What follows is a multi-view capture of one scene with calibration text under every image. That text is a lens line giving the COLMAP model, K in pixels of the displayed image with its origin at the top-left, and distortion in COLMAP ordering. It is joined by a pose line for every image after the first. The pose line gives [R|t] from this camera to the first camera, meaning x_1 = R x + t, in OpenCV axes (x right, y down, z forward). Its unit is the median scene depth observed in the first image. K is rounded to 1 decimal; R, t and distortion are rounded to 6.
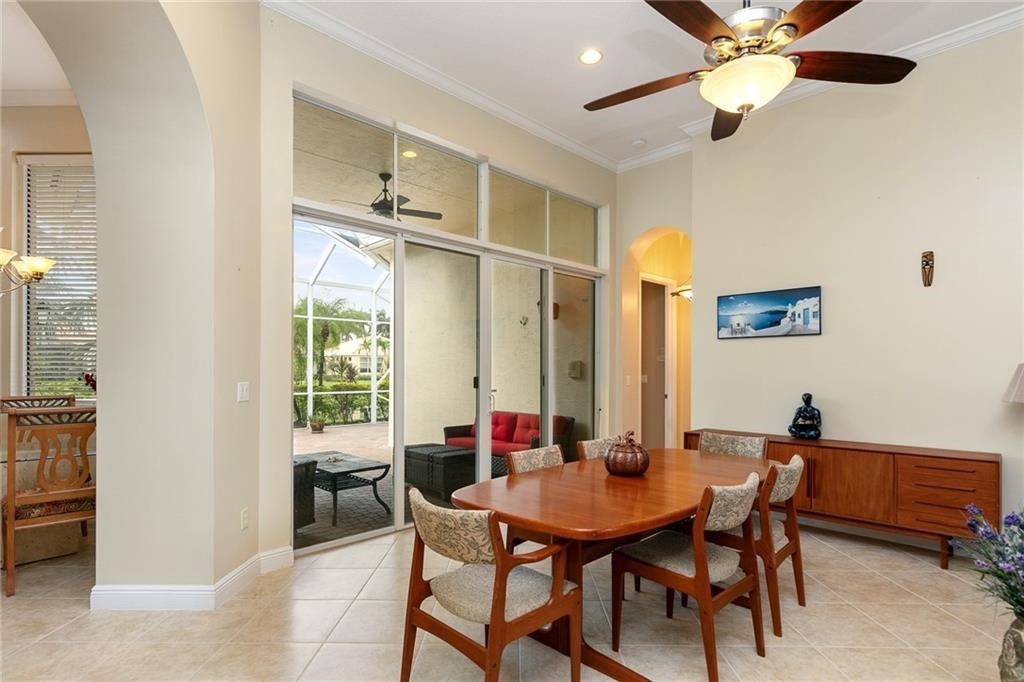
lens RADIAL K [[506.5, 0, 513.4], [0, 506.5, 368.0], [0, 0, 1]] dist [-0.004813, -0.000164]
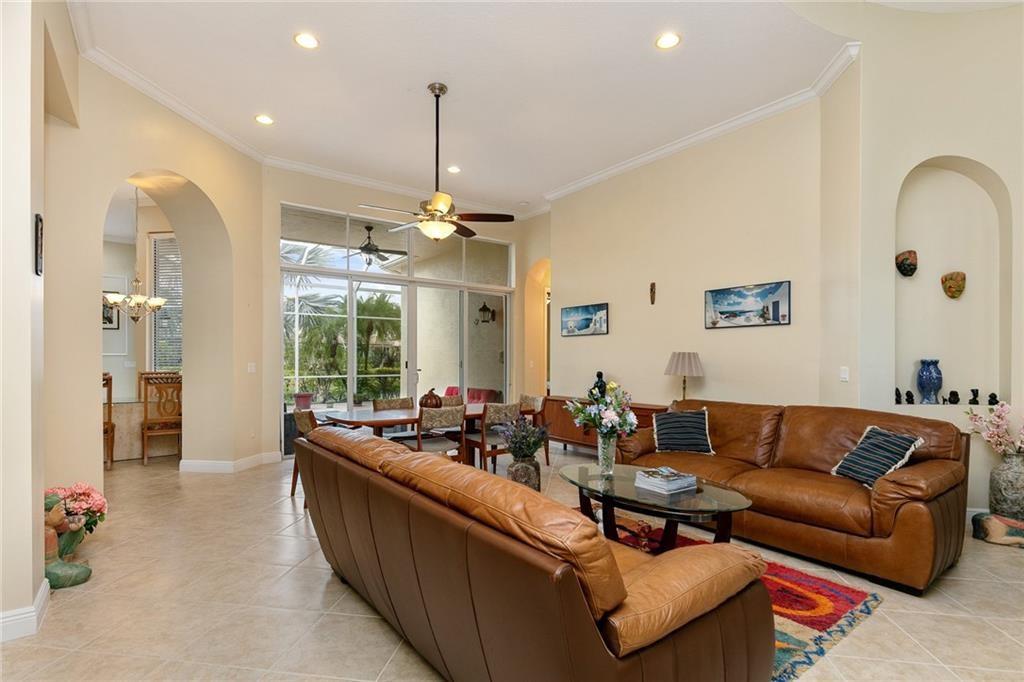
lens RADIAL K [[482.8, 0, 514.1], [0, 482.8, 355.2], [0, 0, 1]] dist [-0.000637, -0.000969]
pose [[0.990980, -0.002672, -0.133987, 0.510362], [0.002572, 0.999996, -0.000913, 0.000186], [0.133989, 0.000560, 0.990983, -0.504970]]
